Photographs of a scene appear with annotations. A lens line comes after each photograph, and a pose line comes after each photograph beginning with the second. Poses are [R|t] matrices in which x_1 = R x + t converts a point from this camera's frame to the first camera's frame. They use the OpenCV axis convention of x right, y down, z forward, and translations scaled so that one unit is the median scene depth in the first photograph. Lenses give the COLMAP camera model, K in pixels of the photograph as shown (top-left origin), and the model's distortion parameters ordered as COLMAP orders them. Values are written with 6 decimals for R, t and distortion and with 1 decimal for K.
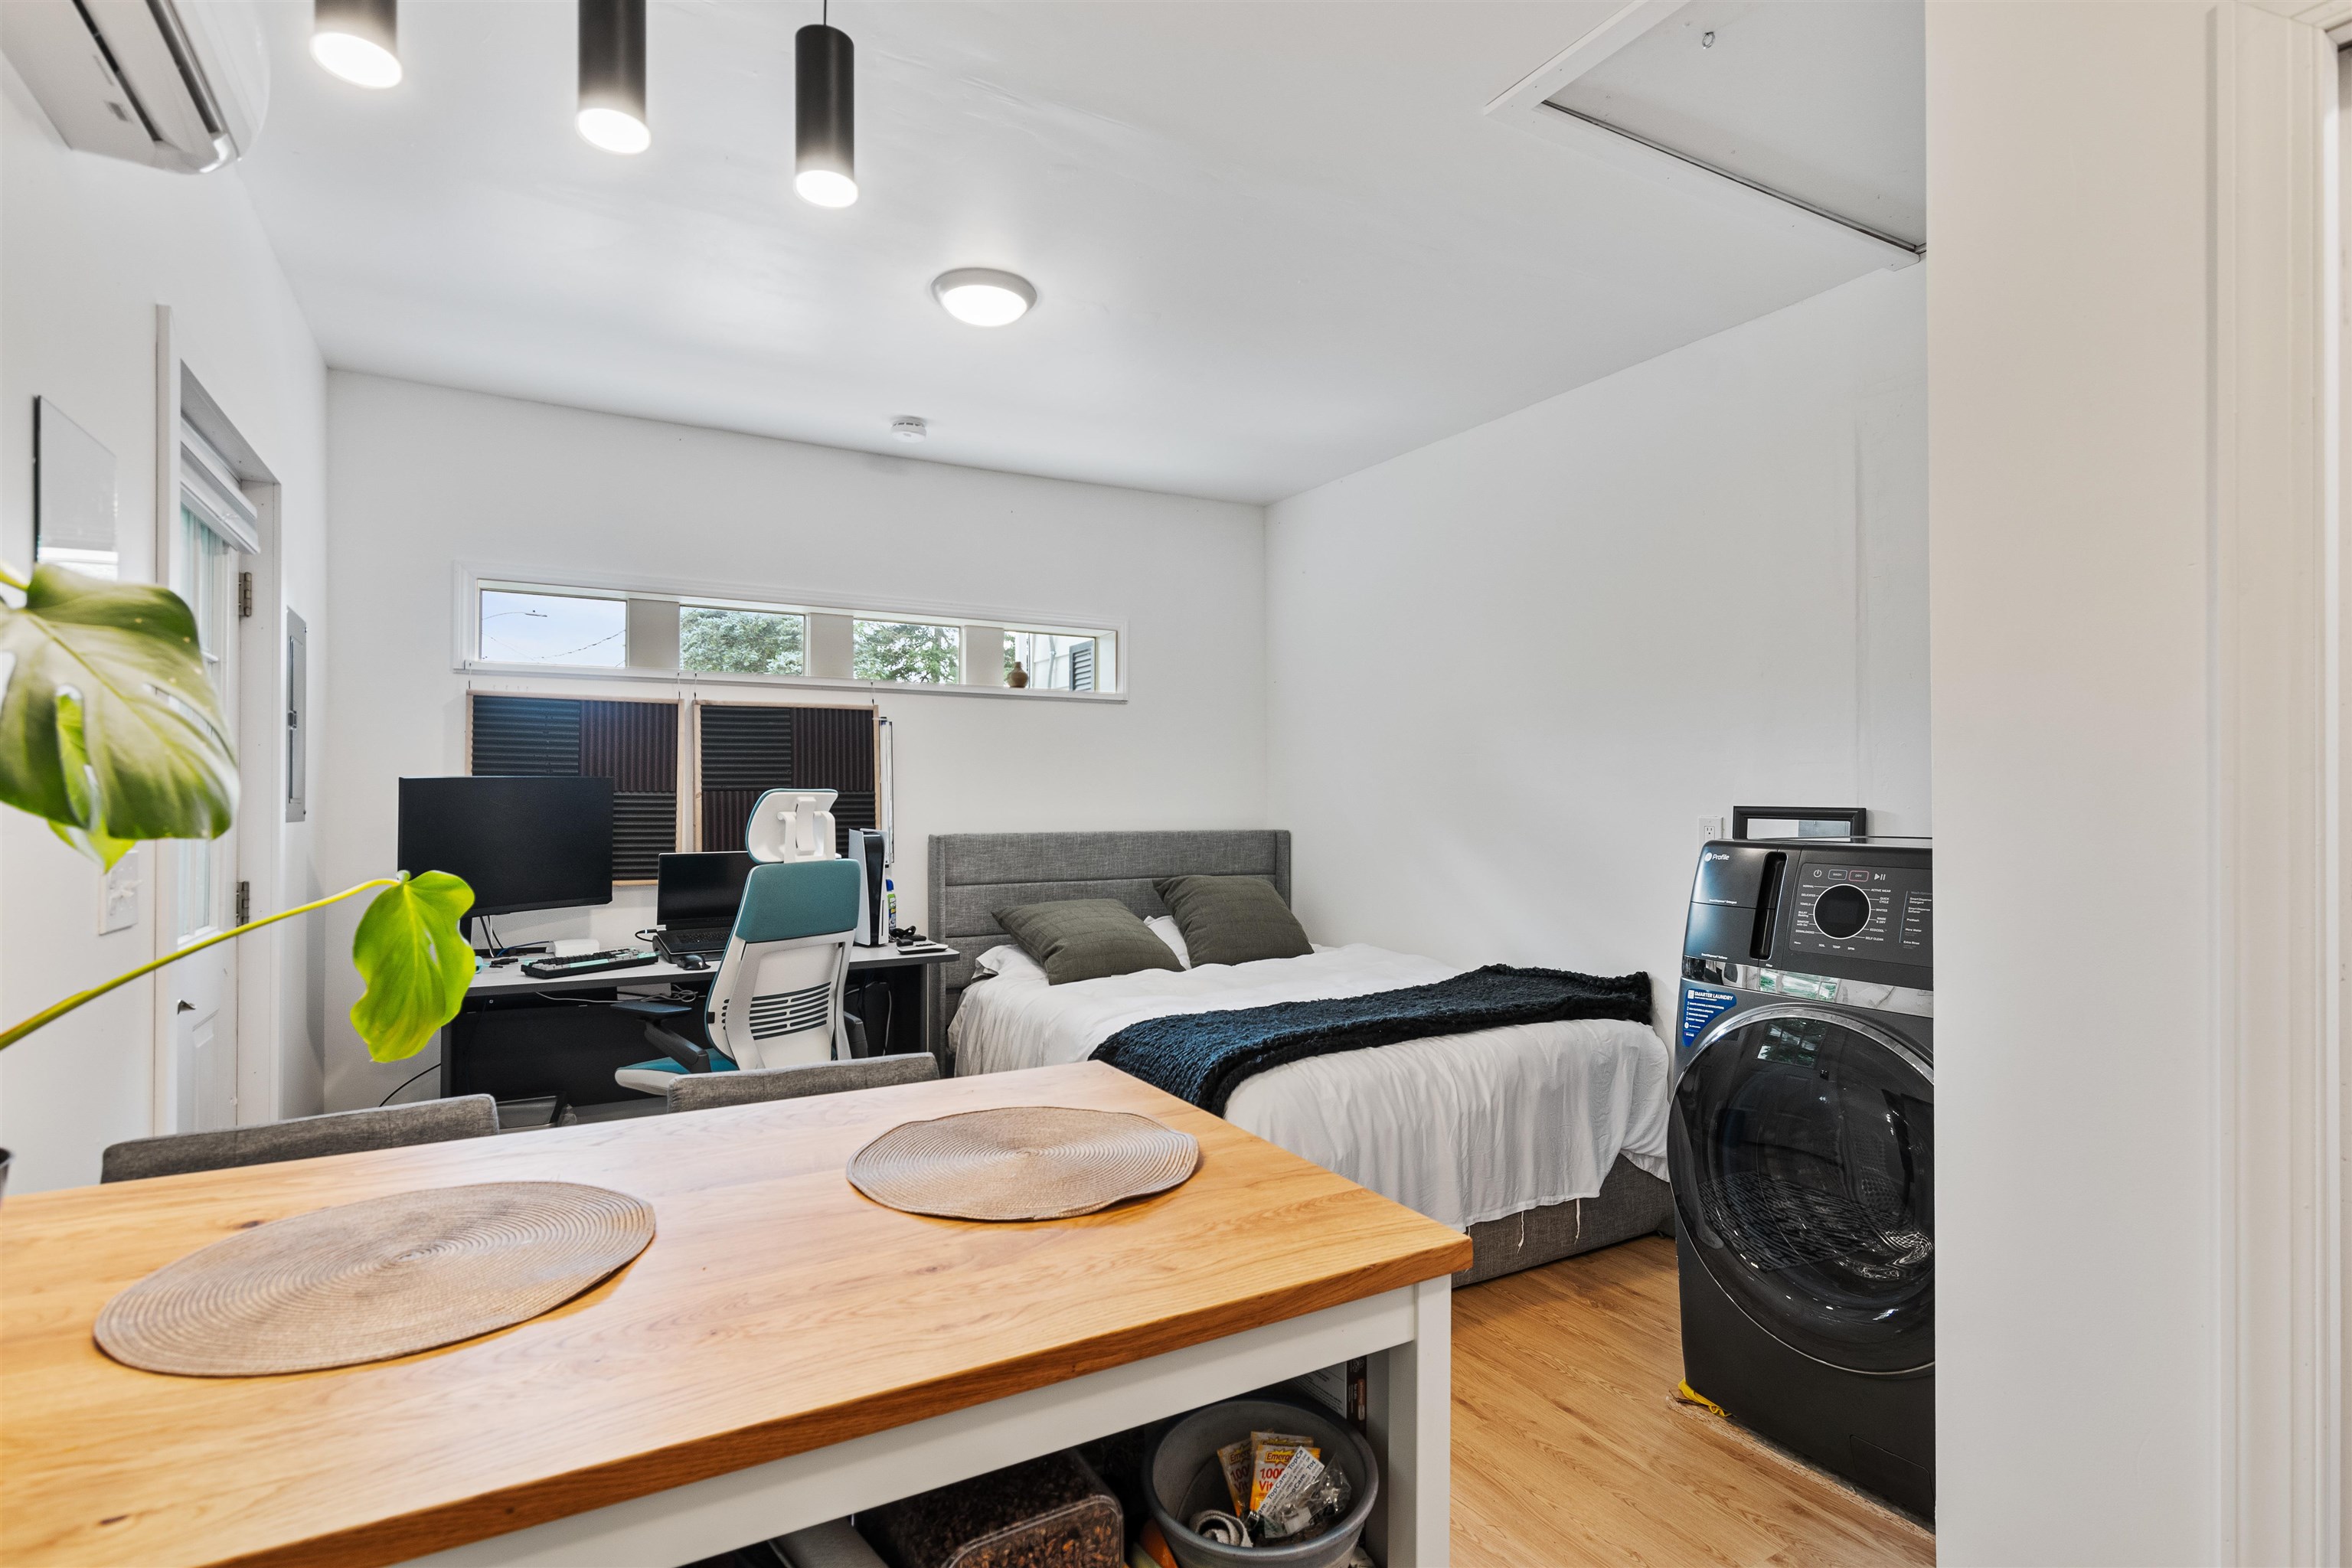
lens RADIAL K [[1135.0, 0, 1169.6], [0, 1135.0, 792.9], [0, 0, 1]] dist [-0.001821, -0.000057]
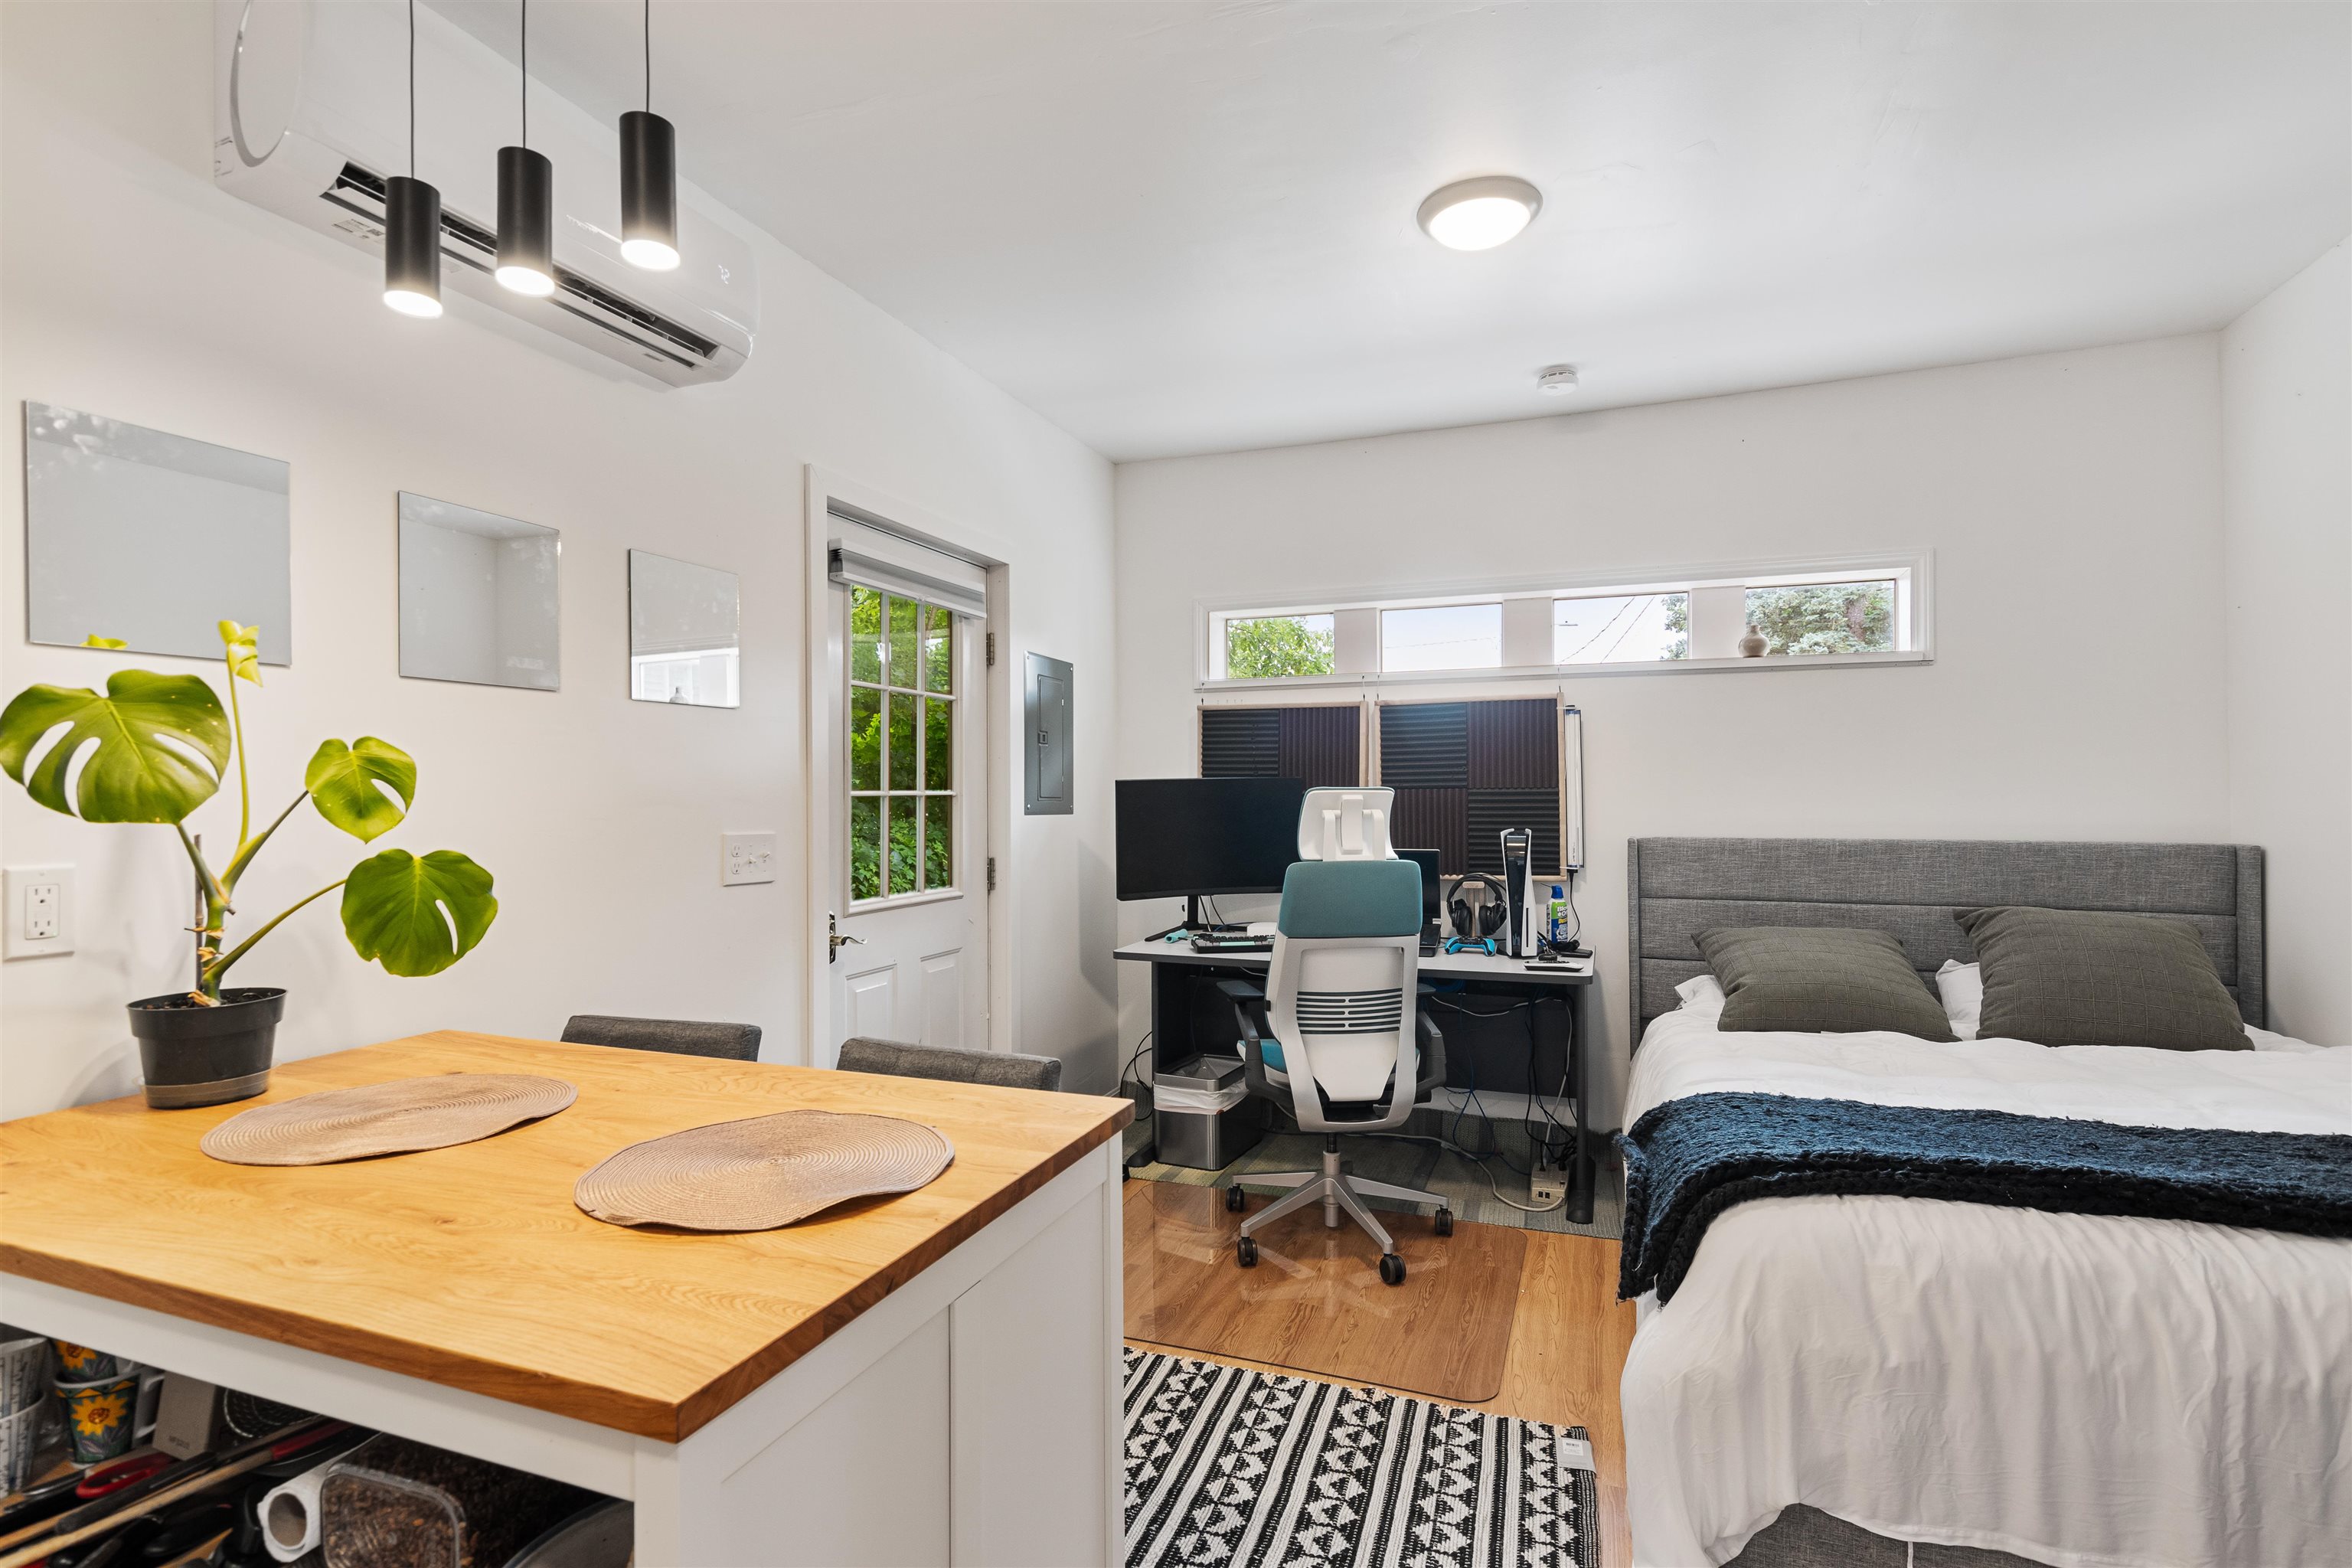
lens RADIAL K [[1137.1, 0, 1176.0], [0, 1137.1, 784.0], [0, 0, 1]] dist [0.000425, 0.000619]
pose [[0.638769, -0.009332, -0.769342, 0.311869], [0.005918, 0.999956, -0.007215, 0.000550], [0.769376, 0.000056, 0.638797, 0.234336]]
